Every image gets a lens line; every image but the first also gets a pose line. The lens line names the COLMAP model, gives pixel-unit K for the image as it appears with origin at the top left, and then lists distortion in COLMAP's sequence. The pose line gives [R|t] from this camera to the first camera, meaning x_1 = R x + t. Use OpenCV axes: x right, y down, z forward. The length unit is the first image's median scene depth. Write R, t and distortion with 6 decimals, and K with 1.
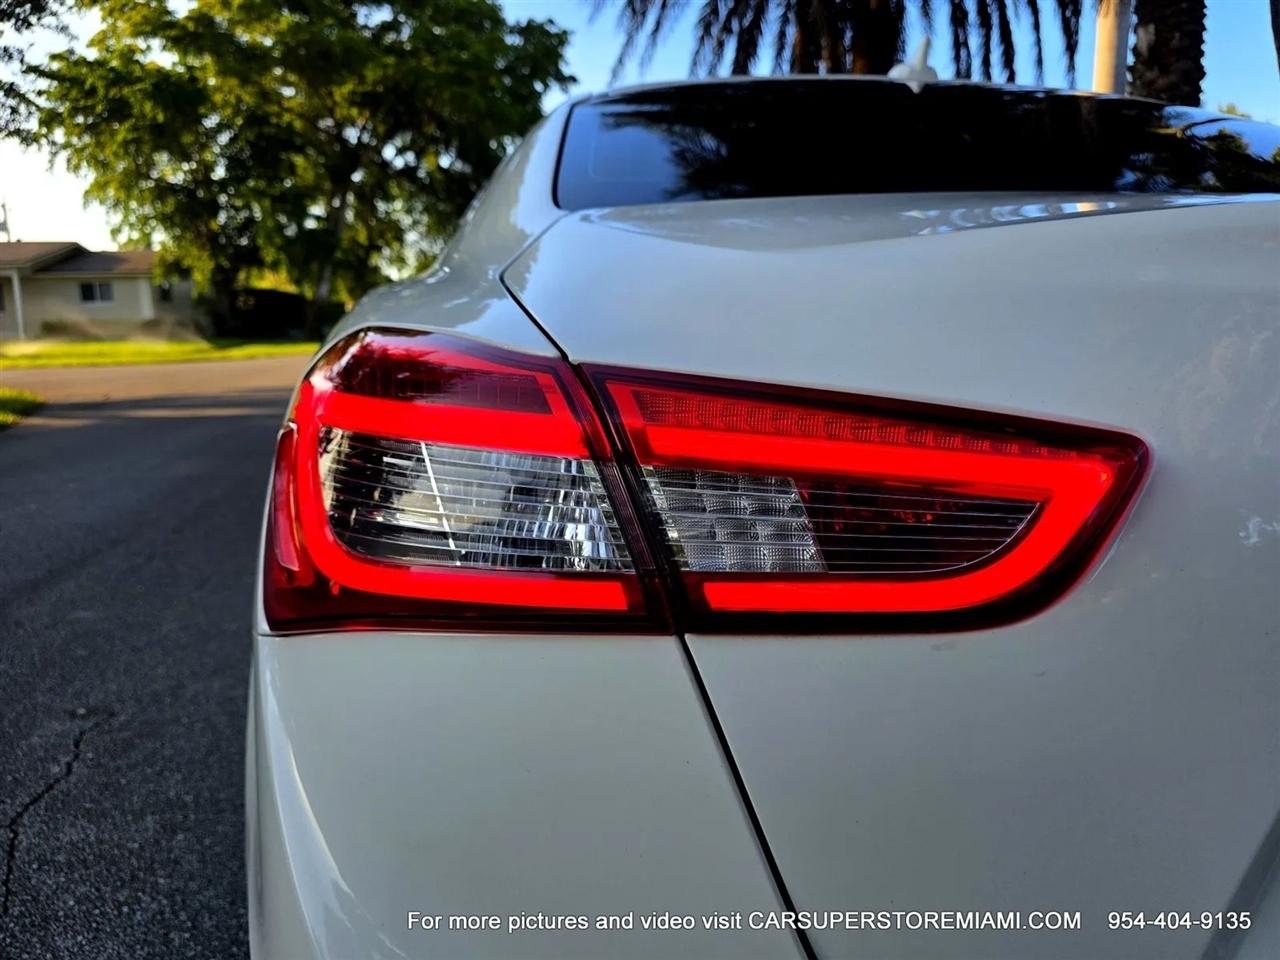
lens RADIAL K [[891.5, 0, 639.0], [0, 891.5, 471.6], [0, 0, 1]] dist [0.025539, -0.028691]
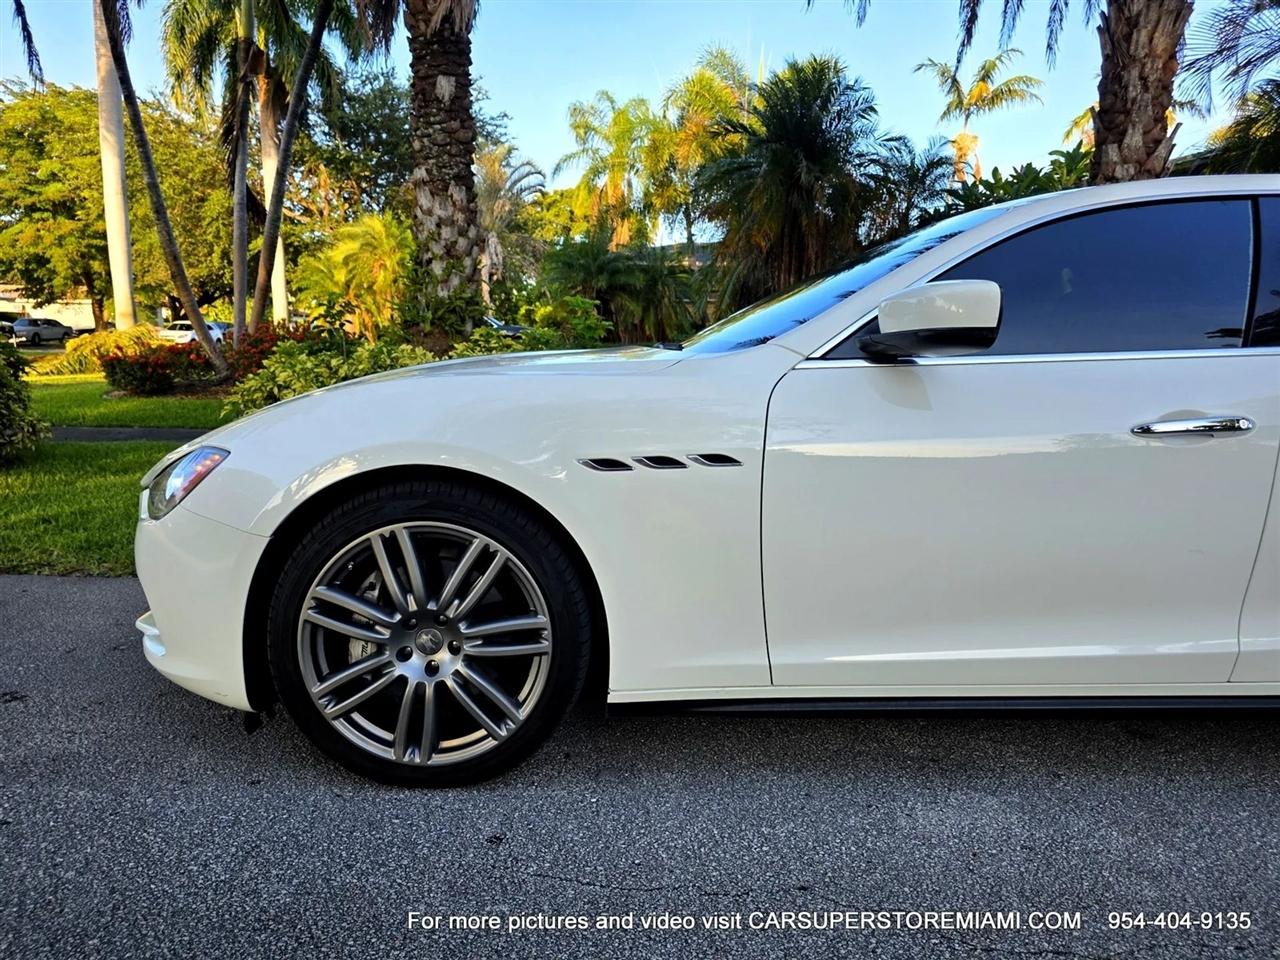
lens RADIAL K [[854.3, 0, 638.2], [0, 854.3, 488.5], [0, 0, 1]] dist [0.044297, -0.040073]
pose [[0.135552, -0.149218, 0.979469, -0.095075], [0.150527, 0.980219, 0.128500, -0.020440], [-0.979269, 0.130018, 0.155332, 0.128526]]
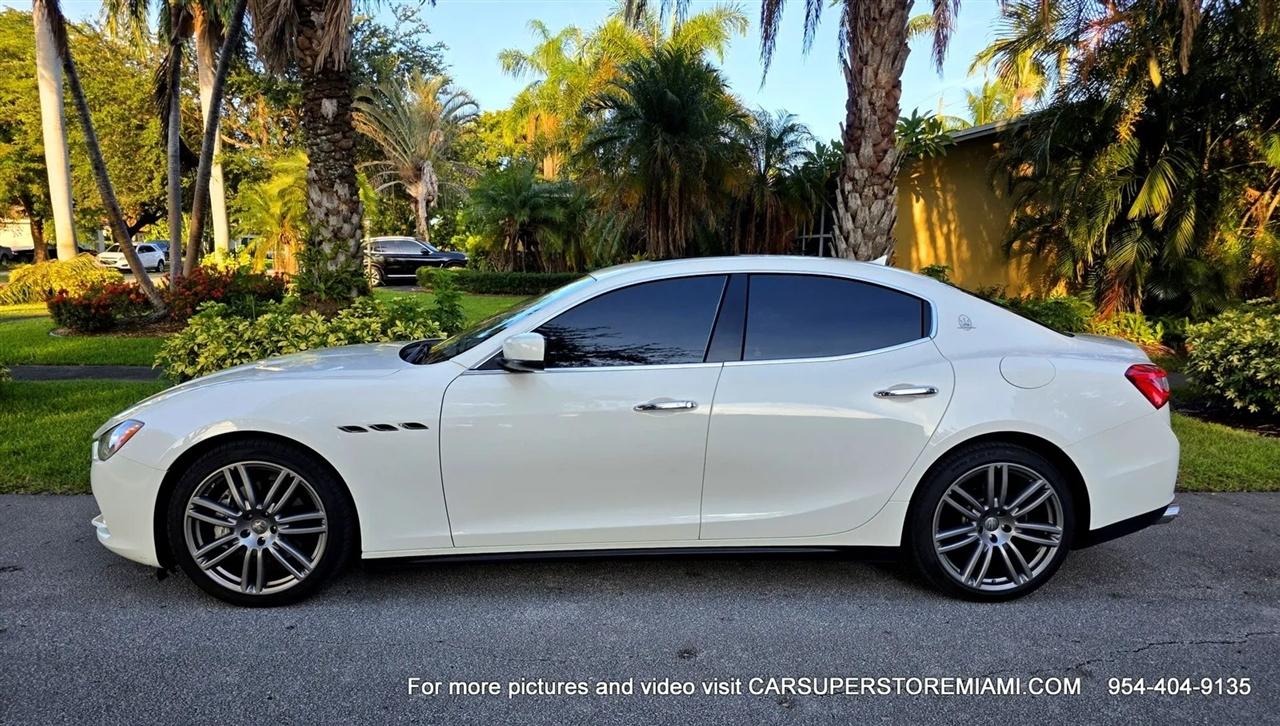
lens RADIAL K [[847.9, 0, 635.6], [0, 847.9, 420.0], [0, 0, 1]] dist [0.045800, -0.037922]
pose [[0.087132, -0.171778, 0.981275, -0.147206], [0.153242, 0.975608, 0.157179, -0.028534], [-0.984340, 0.136677, 0.111330, 0.086782]]
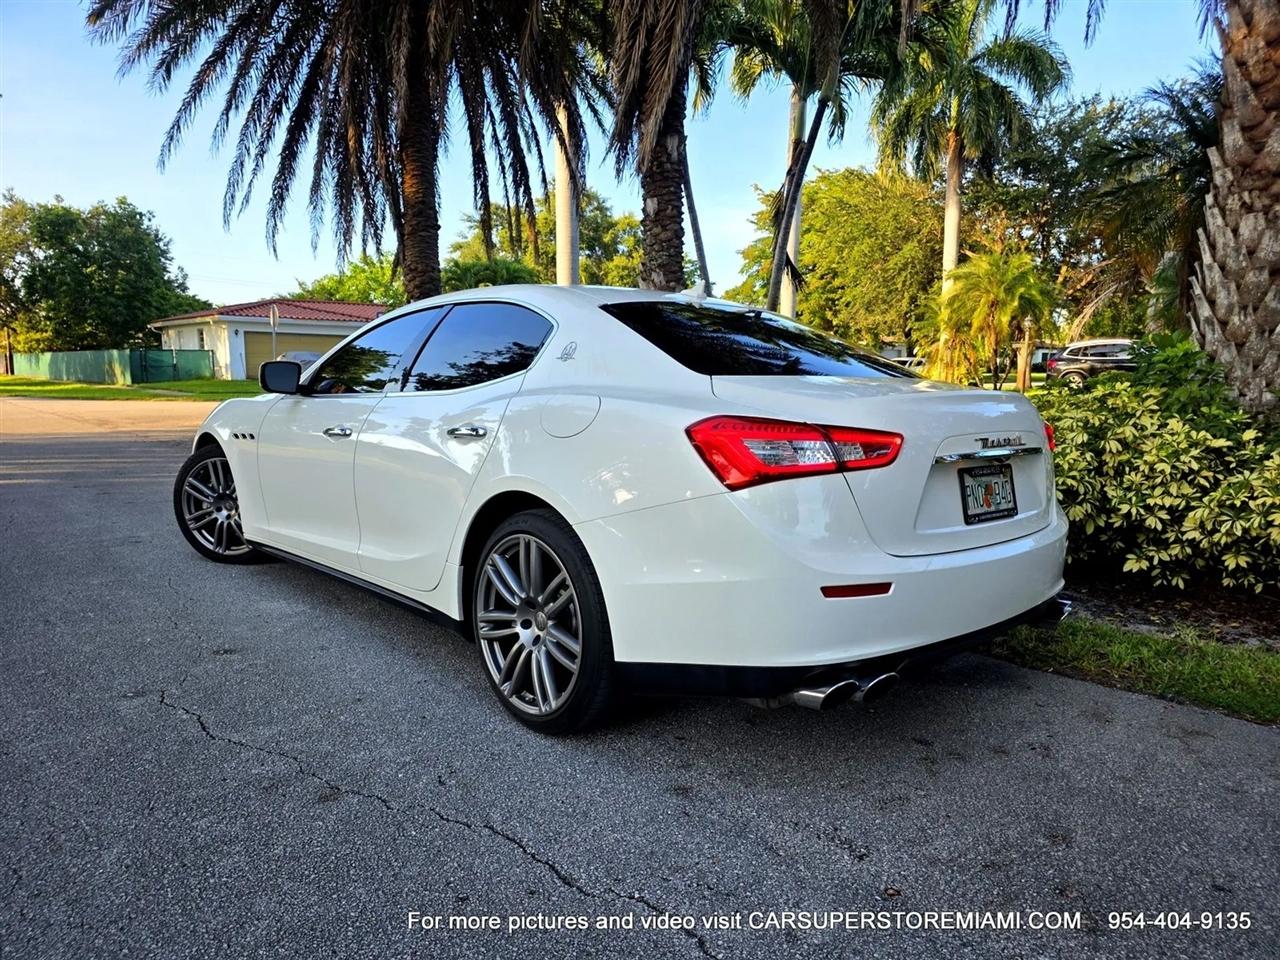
lens RADIAL K [[871.5, 0, 649.8], [0, 871.5, 474.5], [0, 0, 1]] dist [0.053380, -0.045911]
pose [[0.825435, -0.049169, 0.562352, -0.059431], [0.077817, 0.996600, -0.027084, 0.003739], [-0.559108, 0.066117, 0.826455, -0.041449]]
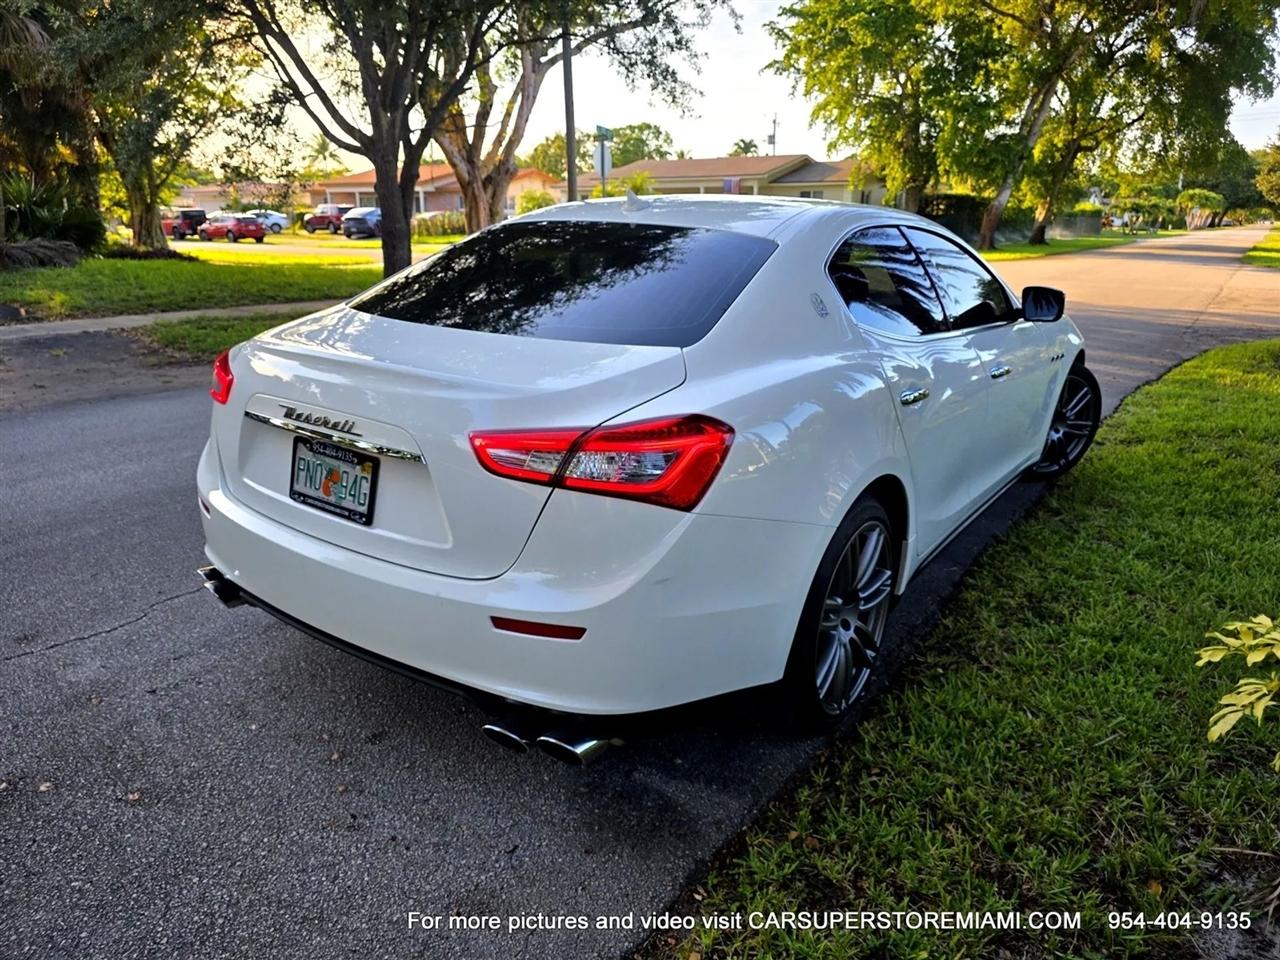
lens RADIAL K [[878.6, 0, 645.4], [0, 878.6, 480.5], [0, 0, 1]] dist [0.037612, -0.033061]
pose [[0.721661, 0.217709, -0.657121, 0.094120], [-0.136227, 0.975360, 0.173538, -0.010994], [0.678710, -0.035718, 0.733538, -0.021594]]
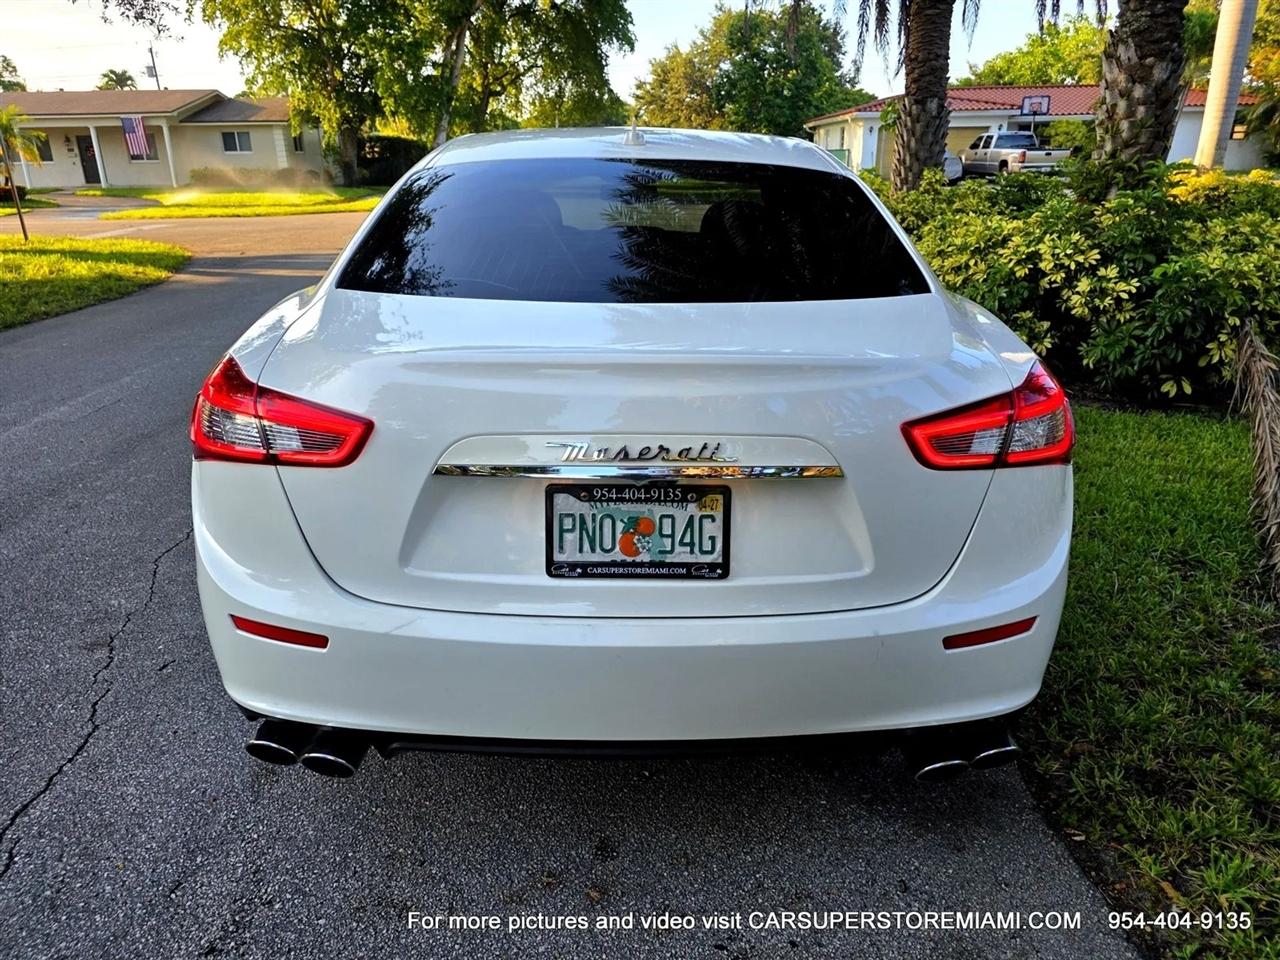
lens RADIAL K [[878.0, 0, 642.5], [0, 878.0, 474.0], [0, 0, 1]] dist [0.039758, -0.034089]
pose [[0.990587, 0.048778, -0.127900, 0.030763], [-0.026021, 0.984418, 0.173908, -0.006964], [0.134390, -0.168943, 0.976421, -0.036136]]
